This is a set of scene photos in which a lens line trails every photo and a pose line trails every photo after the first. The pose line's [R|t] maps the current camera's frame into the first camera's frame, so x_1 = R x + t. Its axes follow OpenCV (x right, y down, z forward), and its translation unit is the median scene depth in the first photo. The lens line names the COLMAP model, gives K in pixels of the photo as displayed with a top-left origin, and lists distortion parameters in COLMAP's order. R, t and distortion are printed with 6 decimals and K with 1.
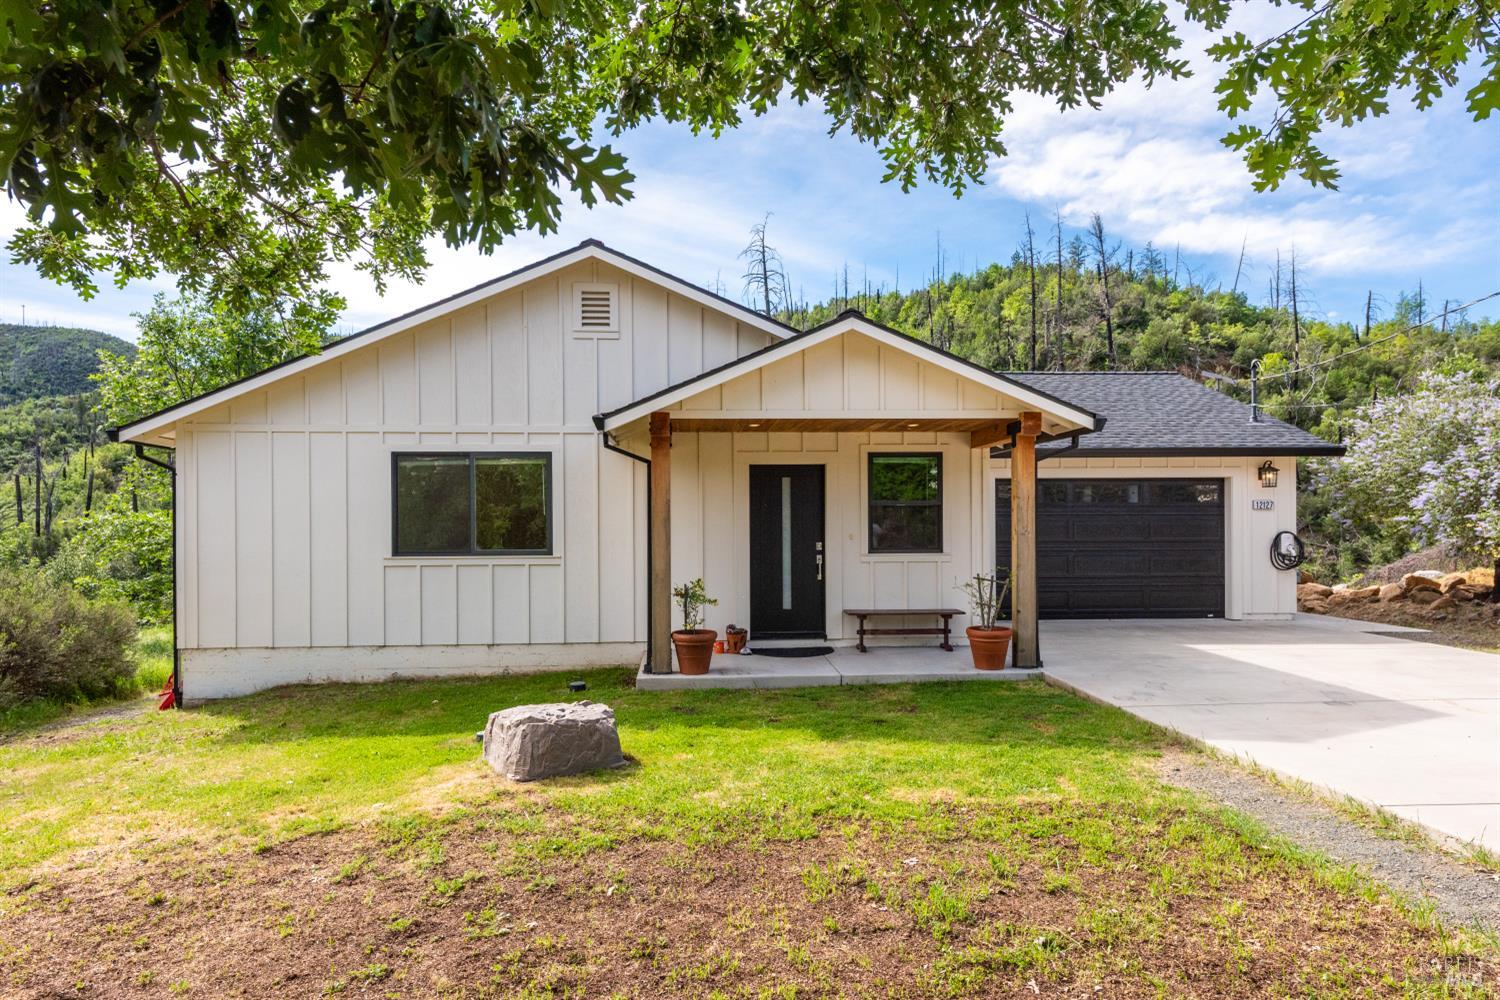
lens RADIAL K [[889.2, 0, 744.5], [0, 889.2, 522.2], [0, 0, 1]] dist [0.013579, 0.000161]
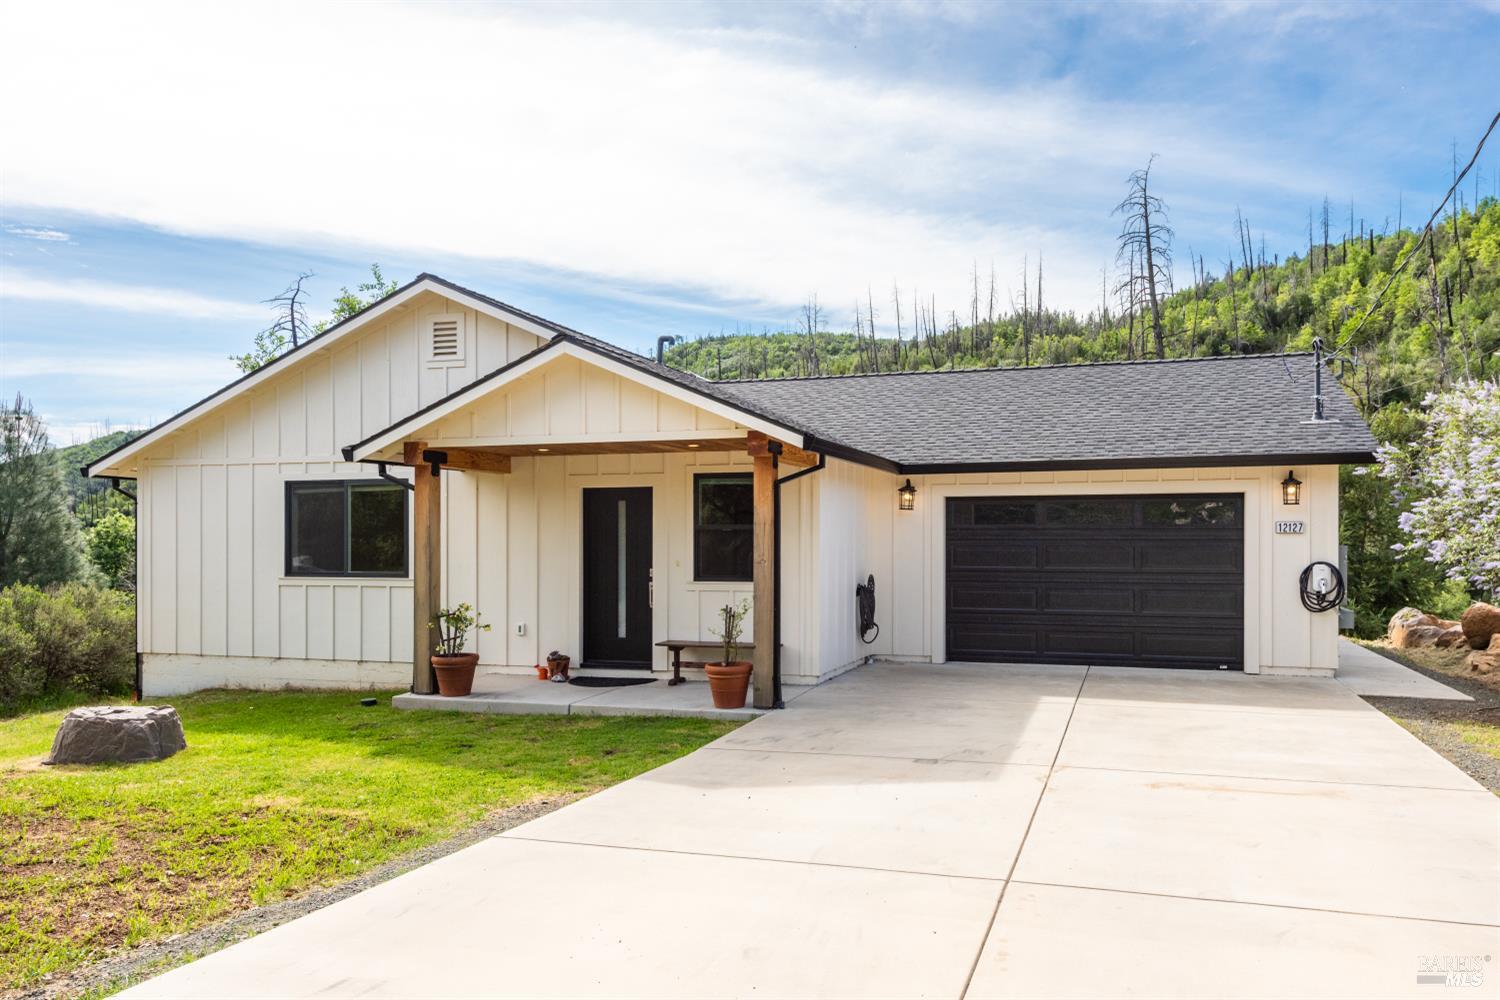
lens RADIAL K [[1060.6, 0, 827.9], [0, 1060.6, 538.2], [0, 0, 1]] dist [0.010623, 0.002449]
pose [[0.941159, 0.003717, -0.337942, 0.650022], [-0.003713, 0.999993, 0.000657, -0.011512], [0.337942, 0.000637, 0.941167, -0.004932]]
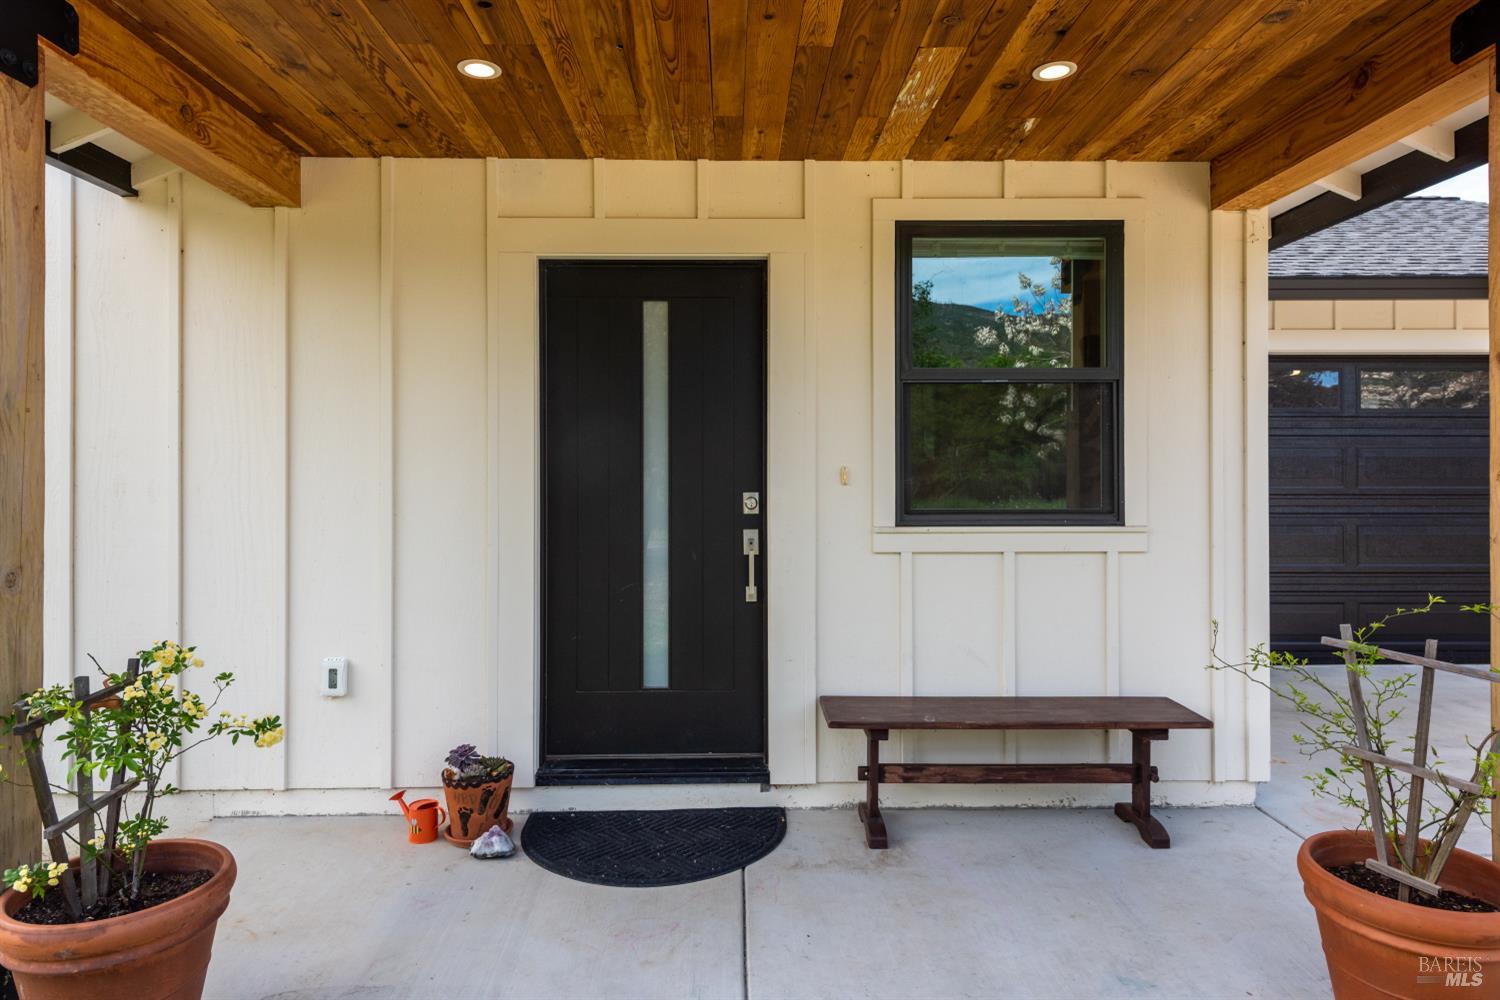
lens RADIAL K [[904.0, 0, 751.3], [0, 904.0, 467.8], [0, 0, 1]] dist [0.003878, -0.000218]
pose [[0.999236, 0.003593, -0.038917, 0.098227], [-0.003801, 0.999979, -0.005264, 0.015273], [0.038897, 0.005408, 0.999229, 0.660858]]
